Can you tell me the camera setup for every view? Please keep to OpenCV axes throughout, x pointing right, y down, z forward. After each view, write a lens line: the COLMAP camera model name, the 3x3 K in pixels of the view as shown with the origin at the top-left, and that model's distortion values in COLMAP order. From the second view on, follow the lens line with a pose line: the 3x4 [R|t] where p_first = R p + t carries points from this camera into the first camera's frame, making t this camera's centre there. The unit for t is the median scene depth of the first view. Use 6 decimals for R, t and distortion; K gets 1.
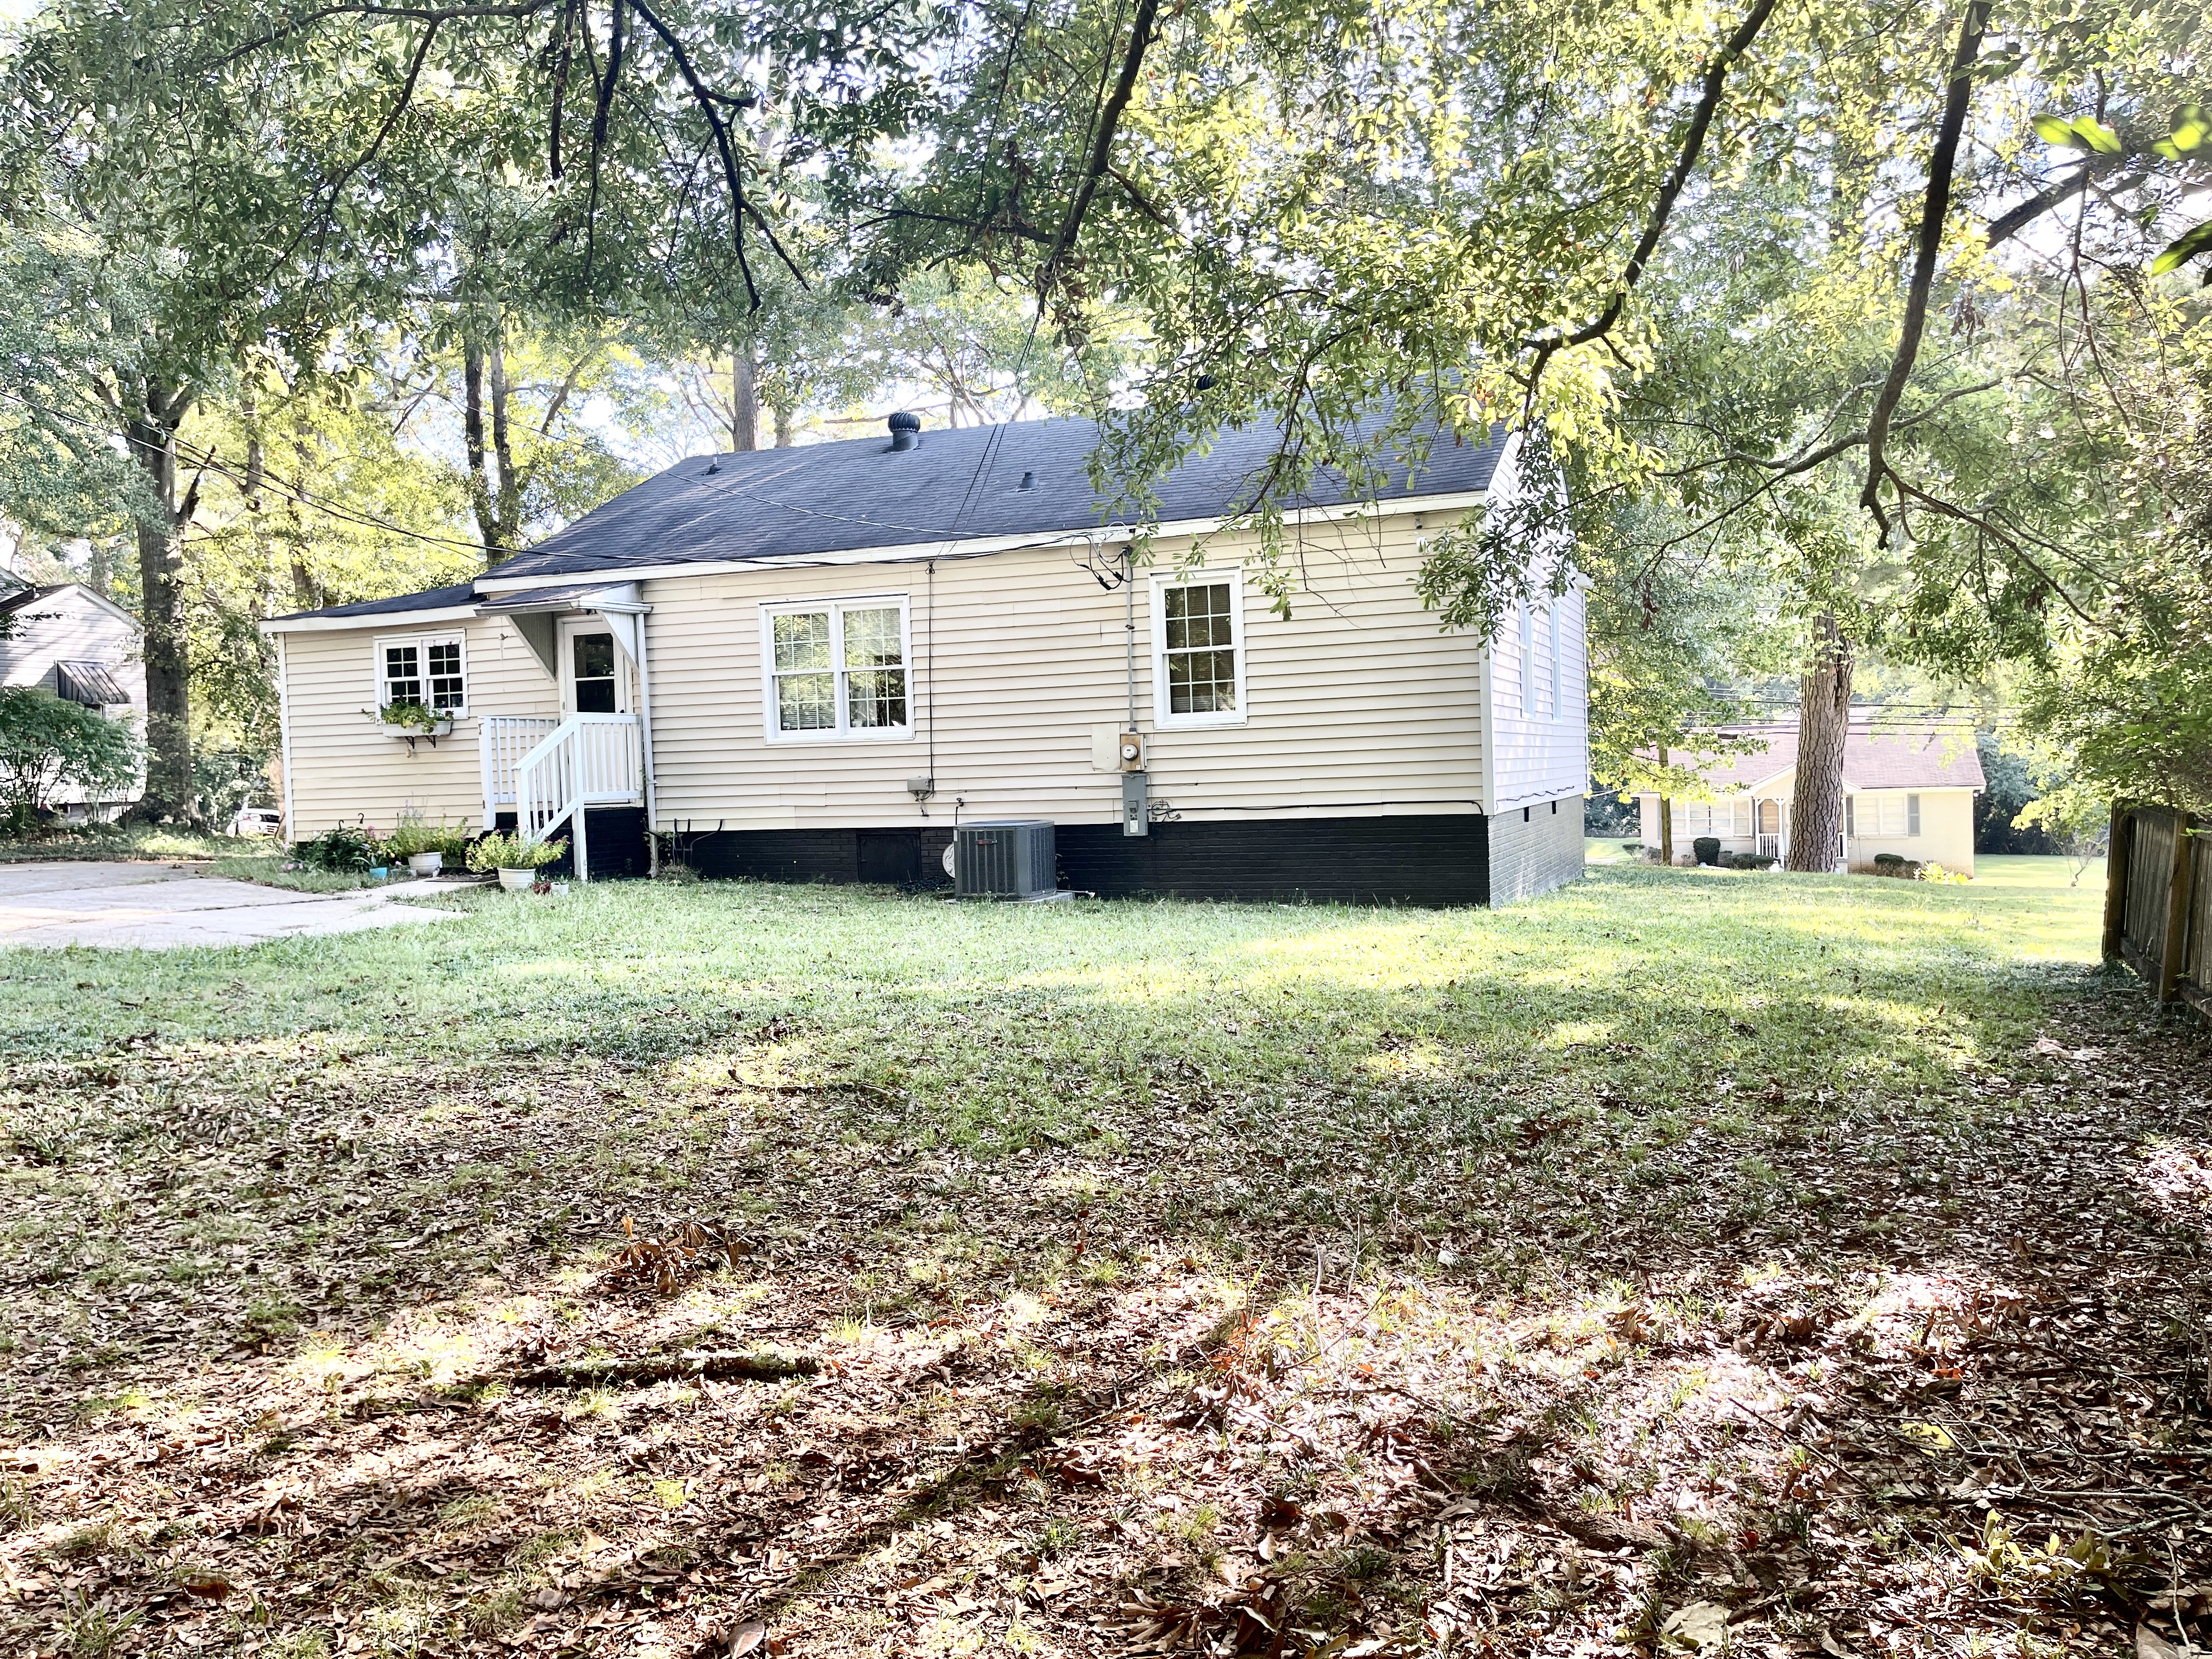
lens RADIAL K [[1697.1, 0, 1126.4], [0, 1697.1, 825.8], [0, 0, 1]] dist [0.024452, -0.004762]
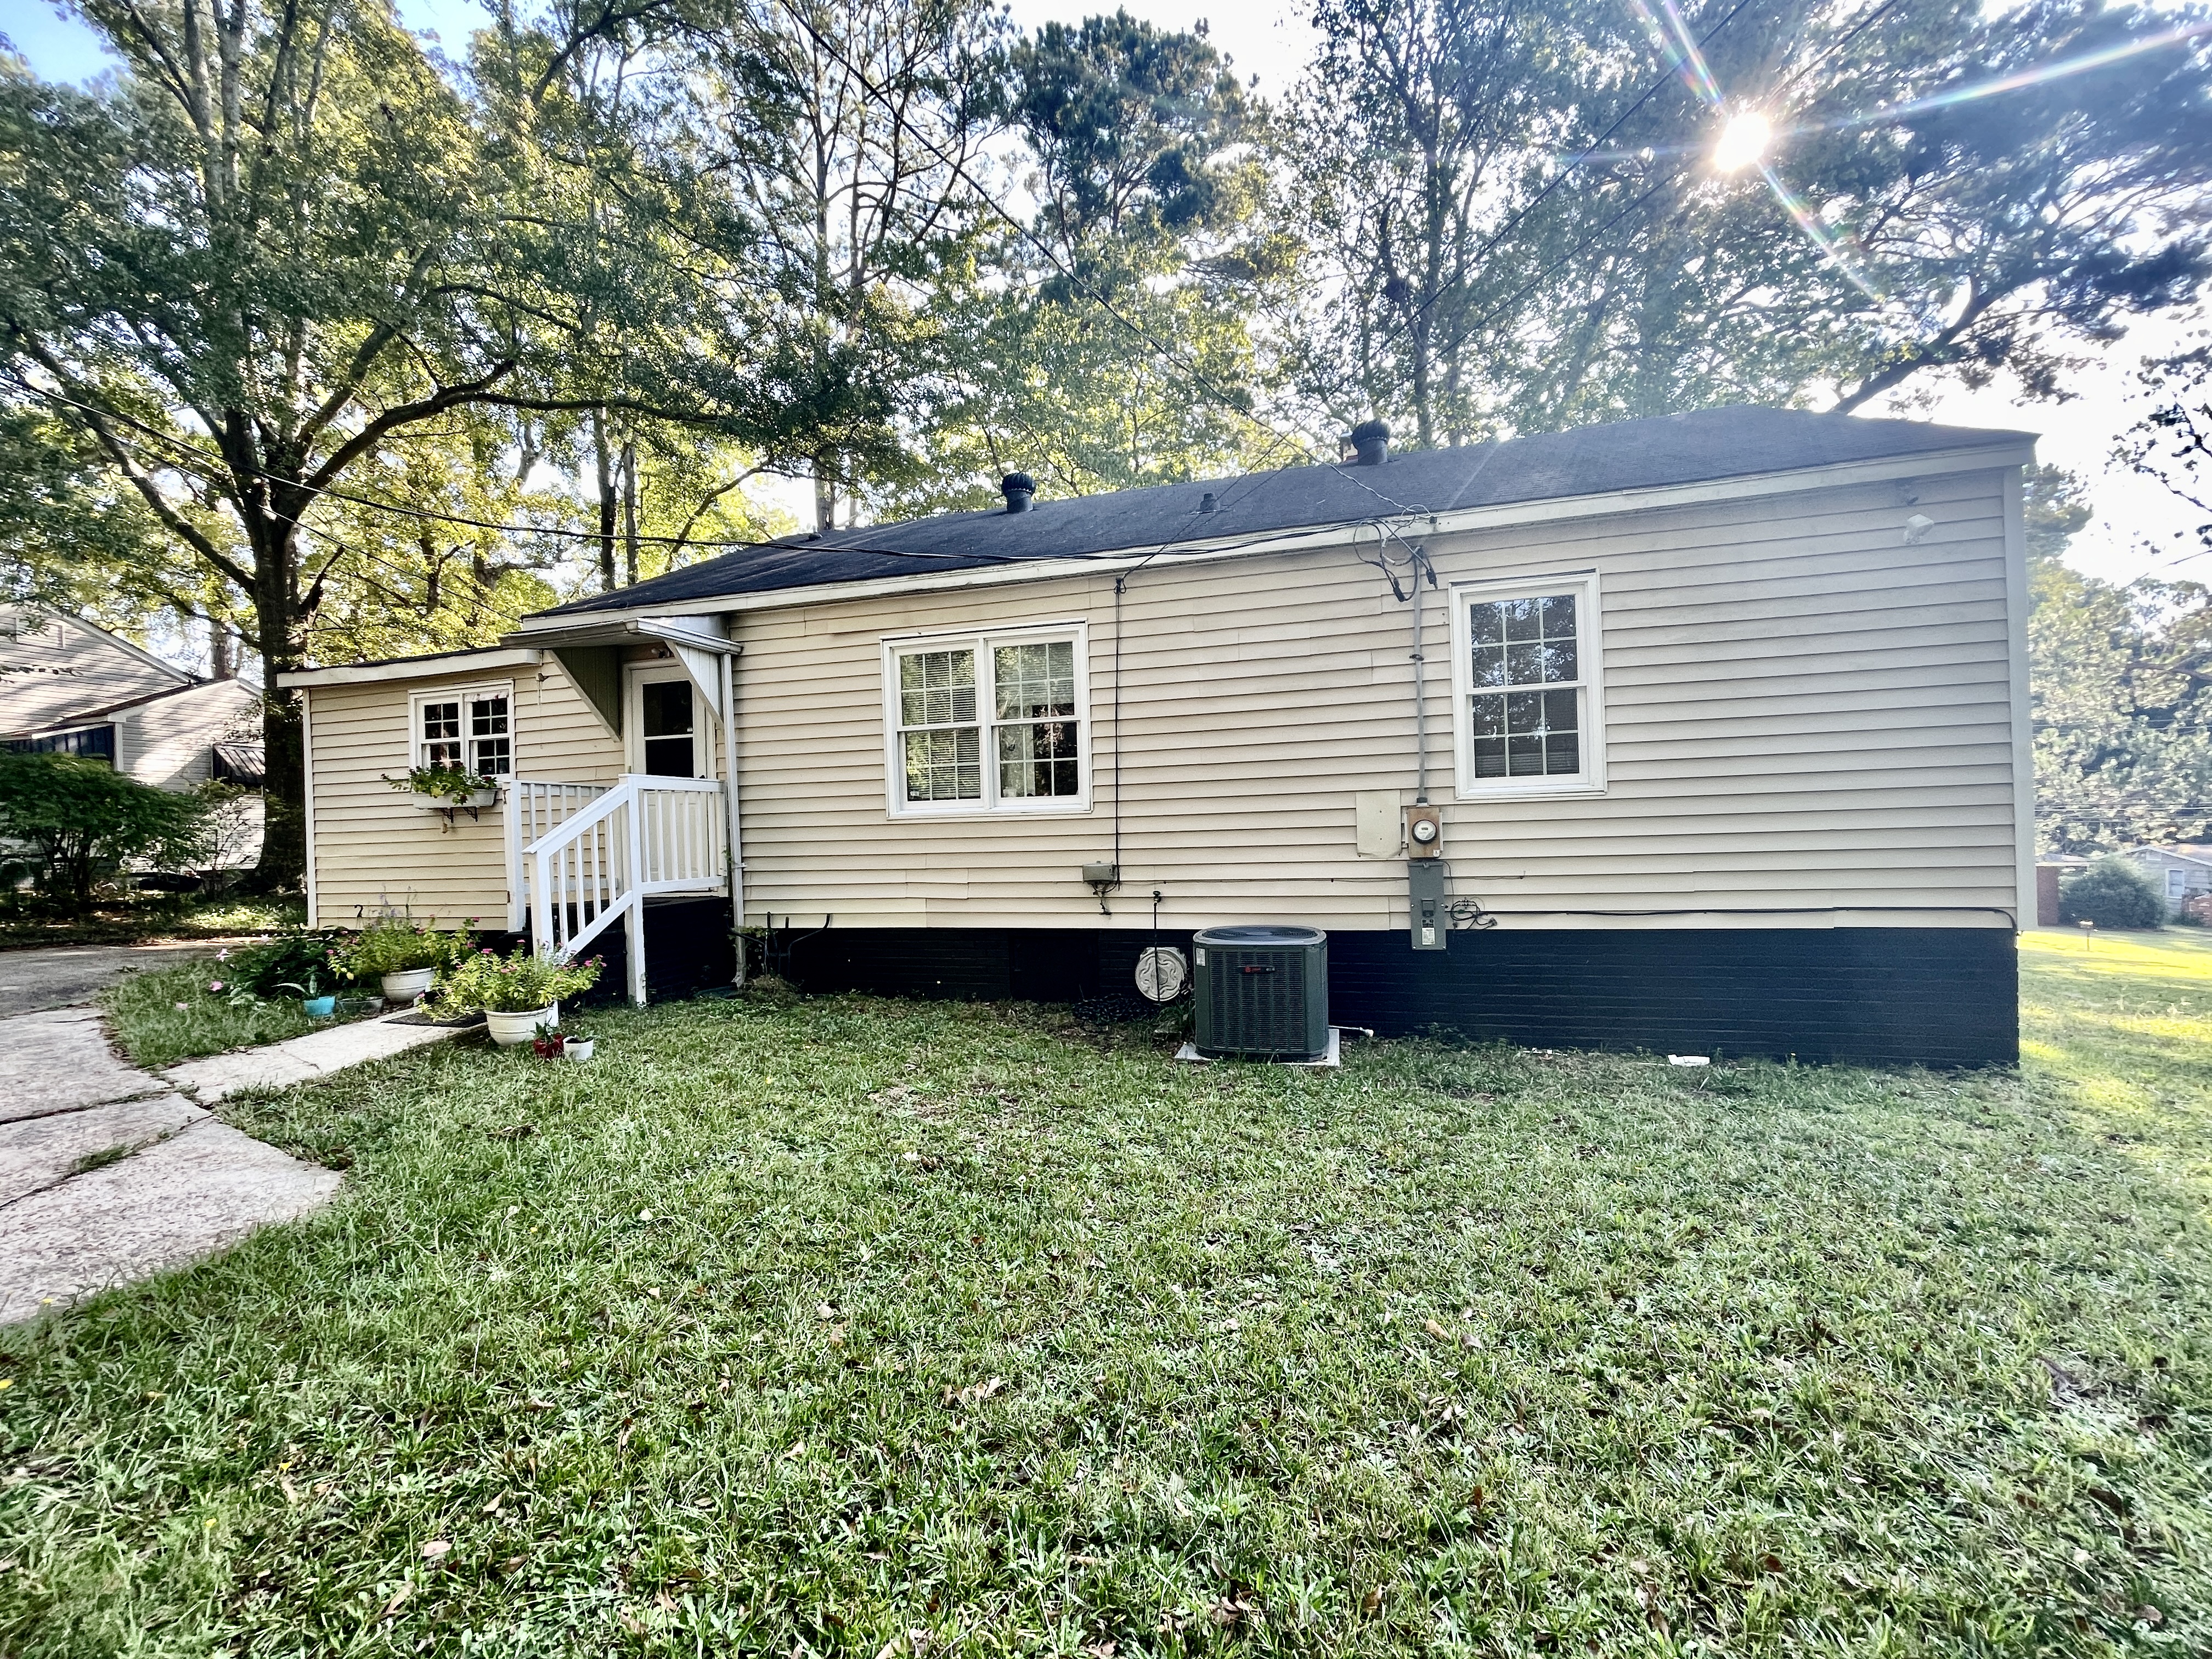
lens RADIAL K [[899.6, 0, 1095.2], [0, 899.6, 835.4], [0, 0, 1]] dist [0.005388, -0.001489]
pose [[0.996114, 0.001937, 0.088047, -0.150624], [0.000607, 0.999584, -0.028849, -0.027758], [-0.088067, 0.028790, 0.995698, 0.567588]]
